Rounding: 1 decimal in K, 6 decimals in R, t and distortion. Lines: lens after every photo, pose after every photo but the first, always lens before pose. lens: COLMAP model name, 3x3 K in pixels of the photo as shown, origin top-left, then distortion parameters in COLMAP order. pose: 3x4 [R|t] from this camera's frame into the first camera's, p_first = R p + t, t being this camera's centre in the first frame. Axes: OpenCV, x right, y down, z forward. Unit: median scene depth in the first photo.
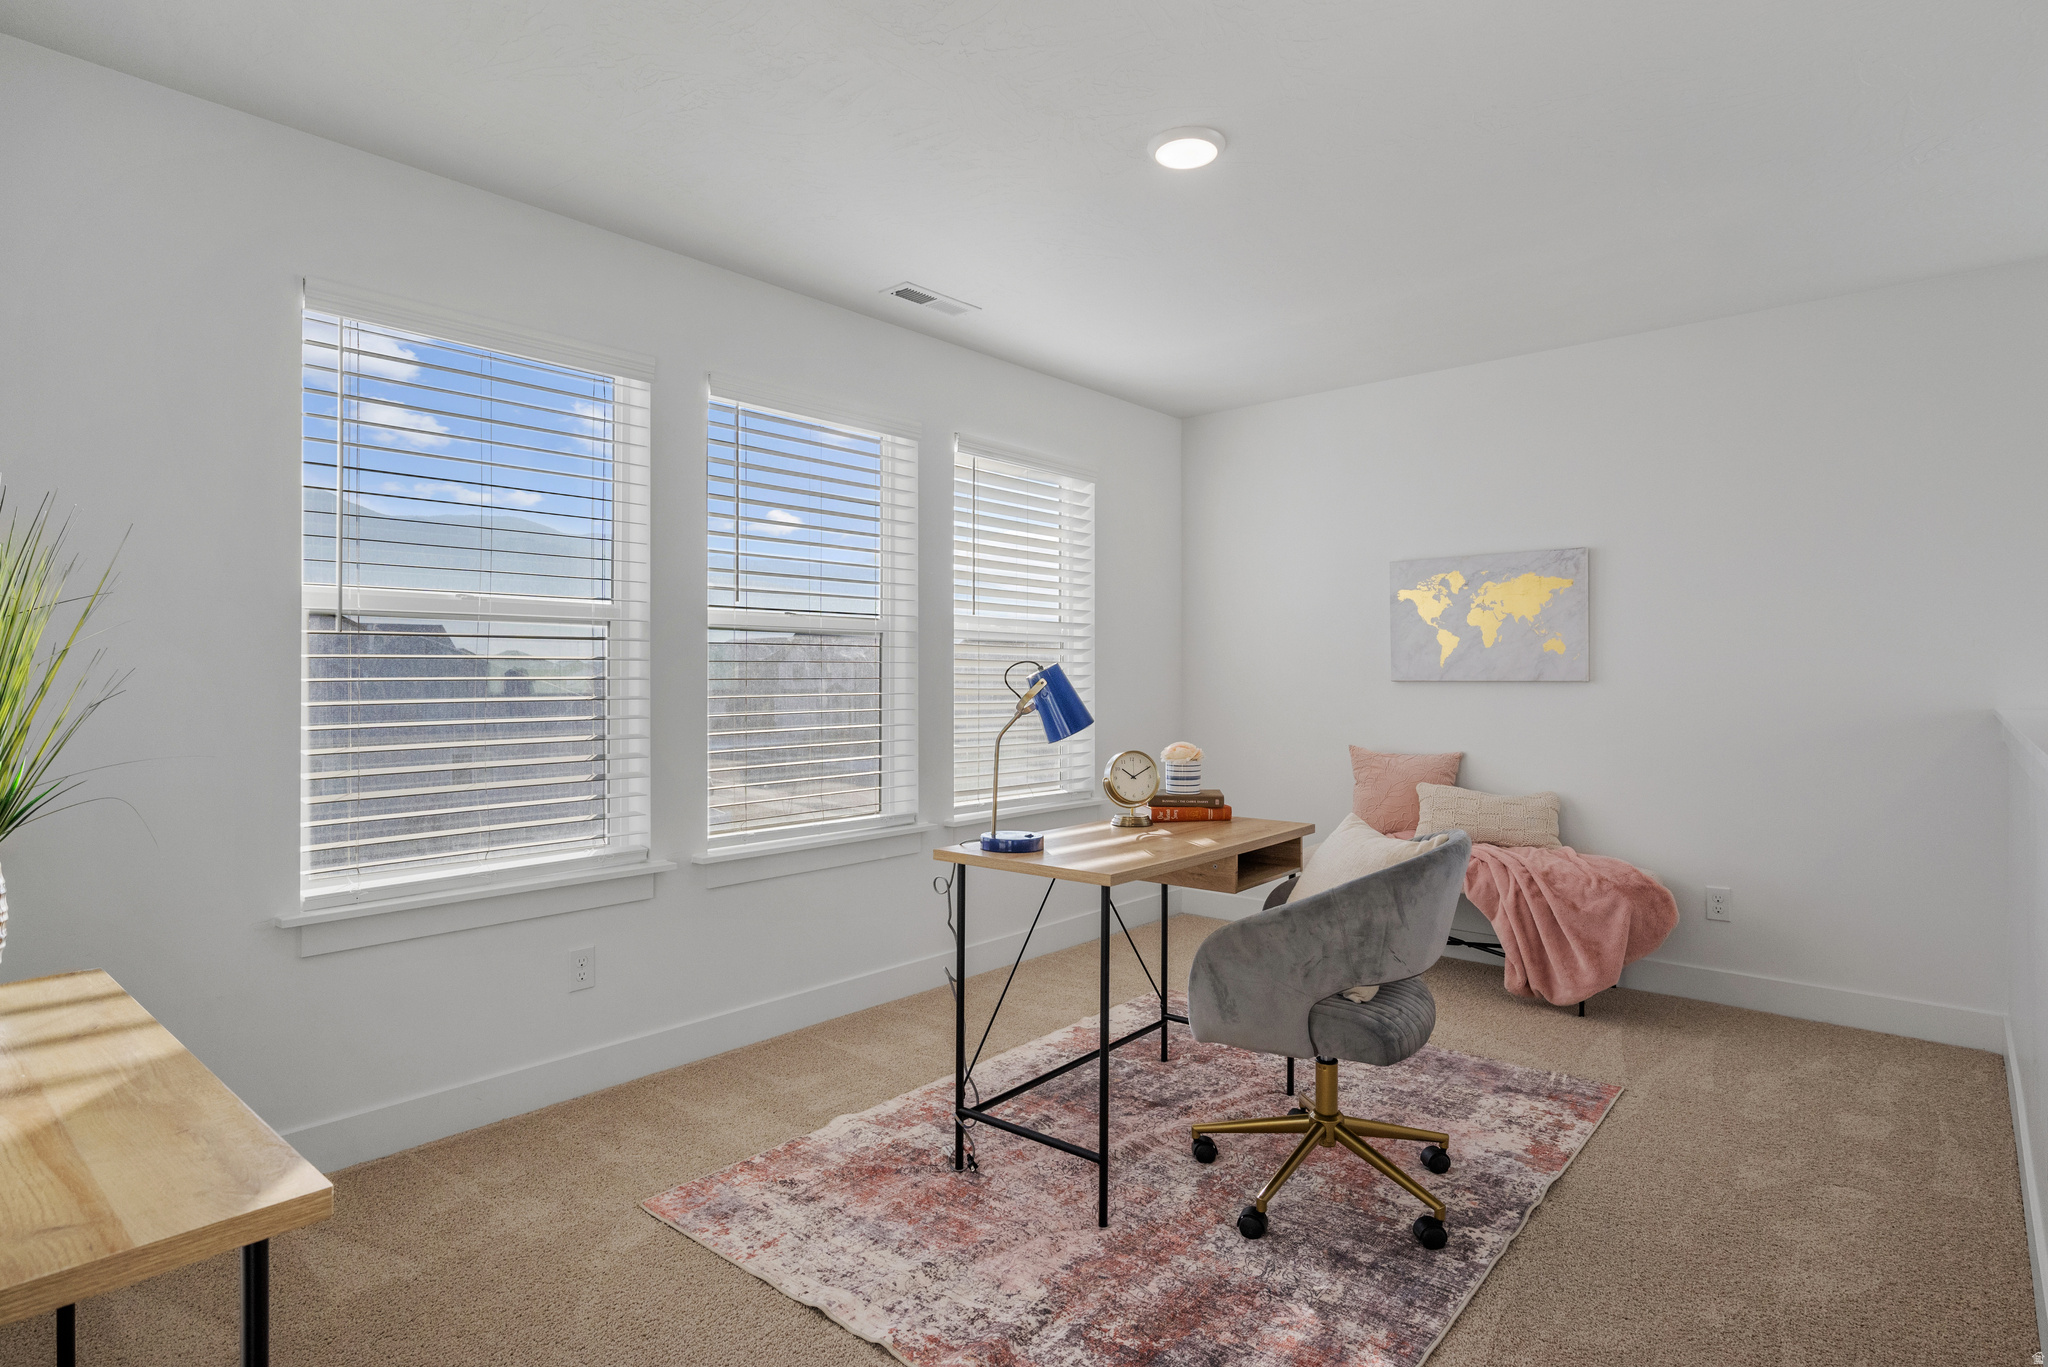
lens RADIAL K [[1062.1, 0, 1024.0], [0, 1062.1, 683.5], [0, 0, 1]] dist [0.000748, 0.000151]
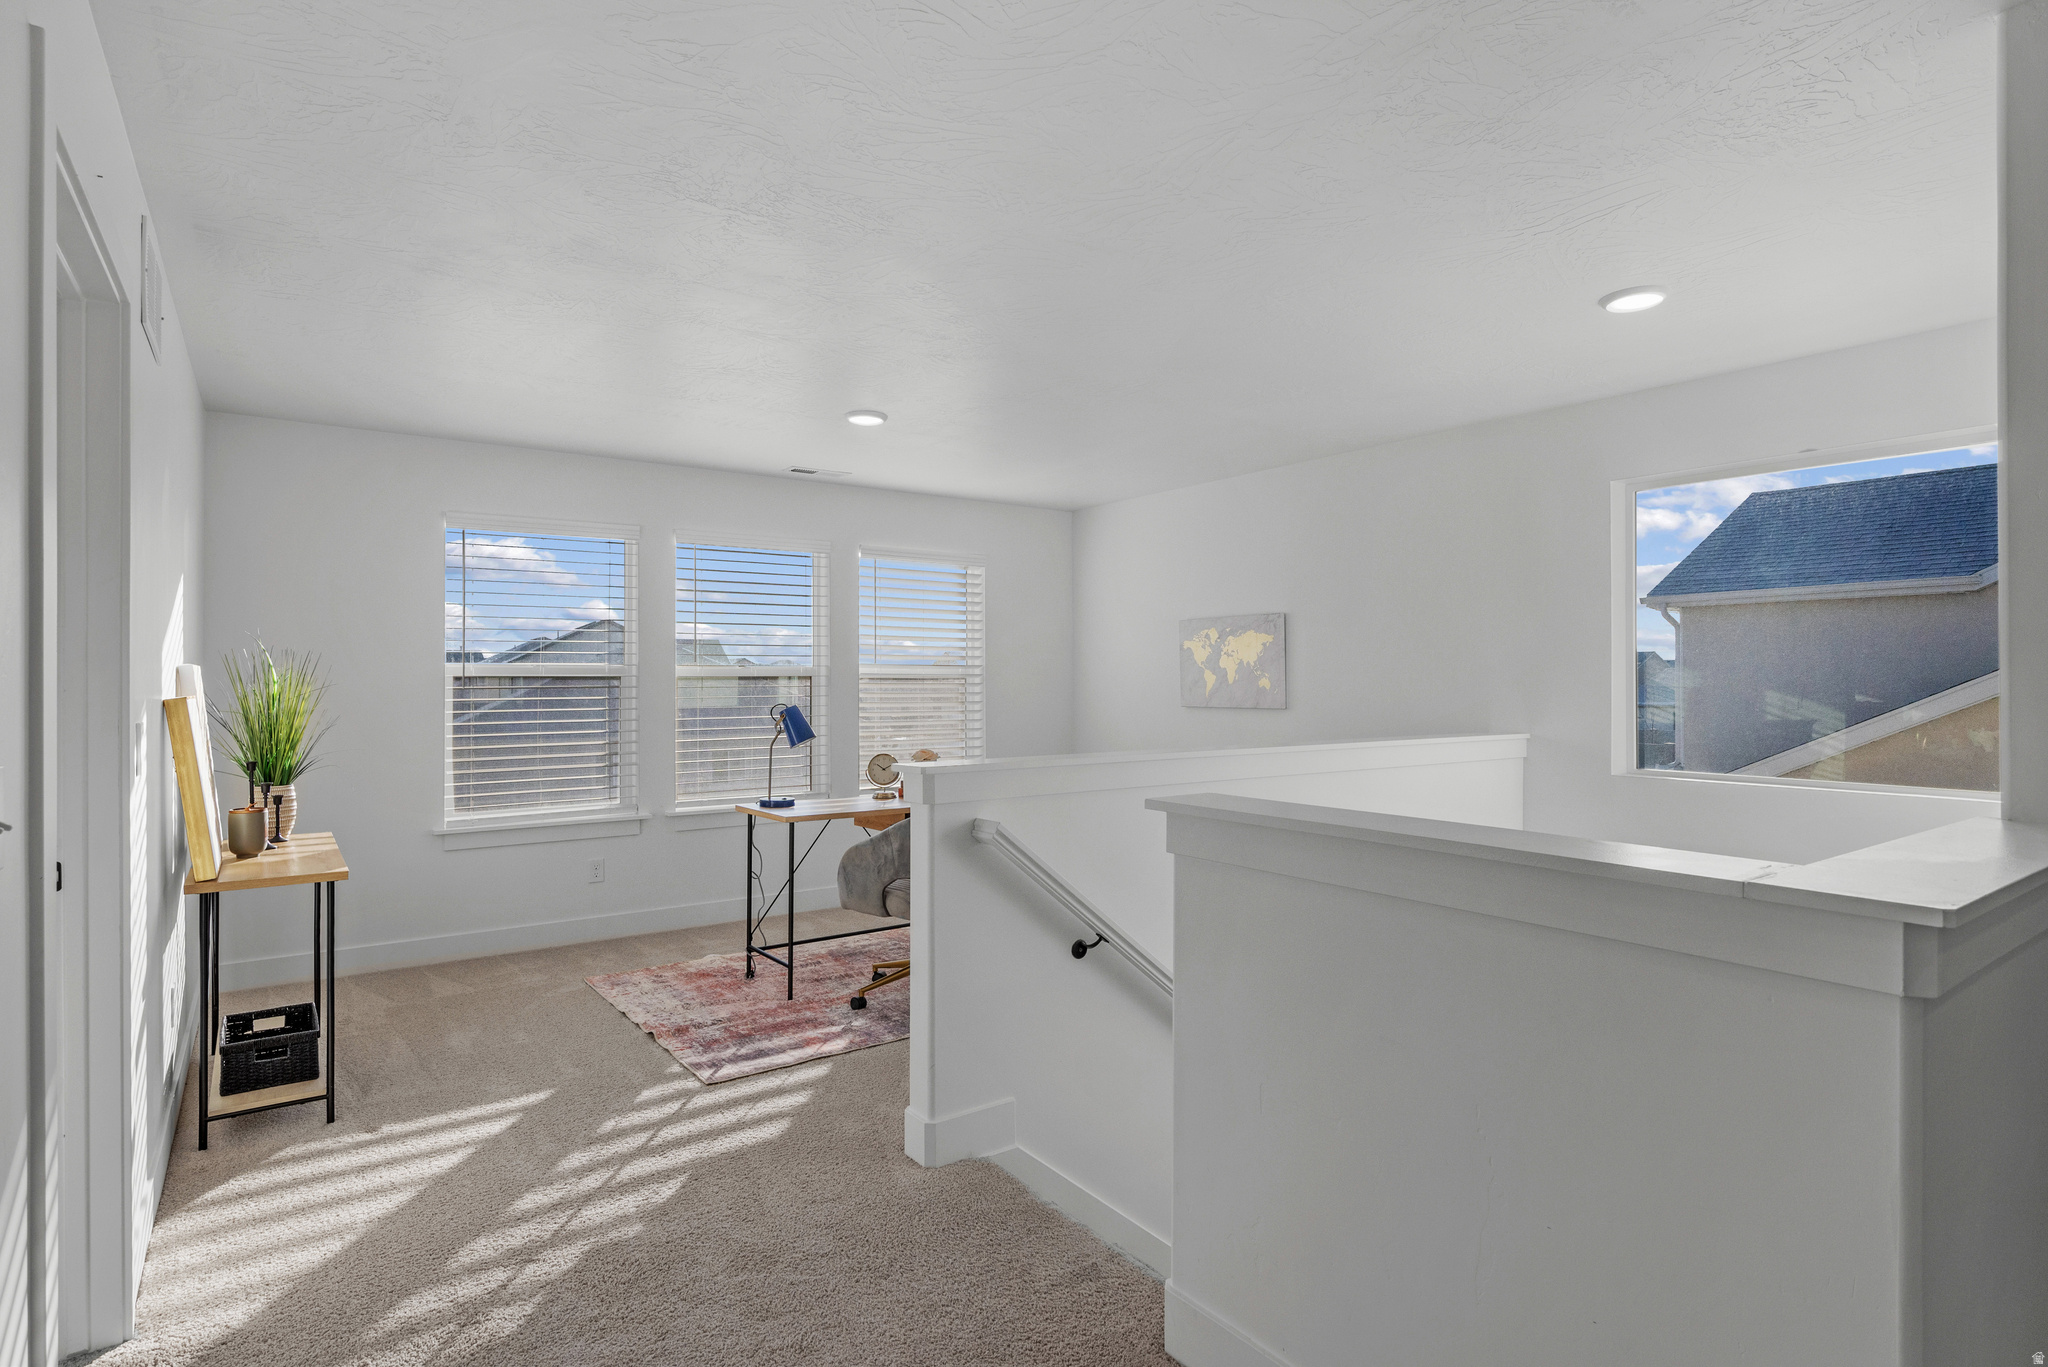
lens RADIAL K [[1048.7, 0, 1032.7], [0, 1048.7, 687.3], [0, 0, 1]] dist [0.001349, 0.000423]
pose [[0.975268, 0.000914, -0.221022, 0.793580], [-0.000208, 0.999995, 0.003216, -0.053891], [0.221024, -0.003090, 0.975264, -0.646506]]
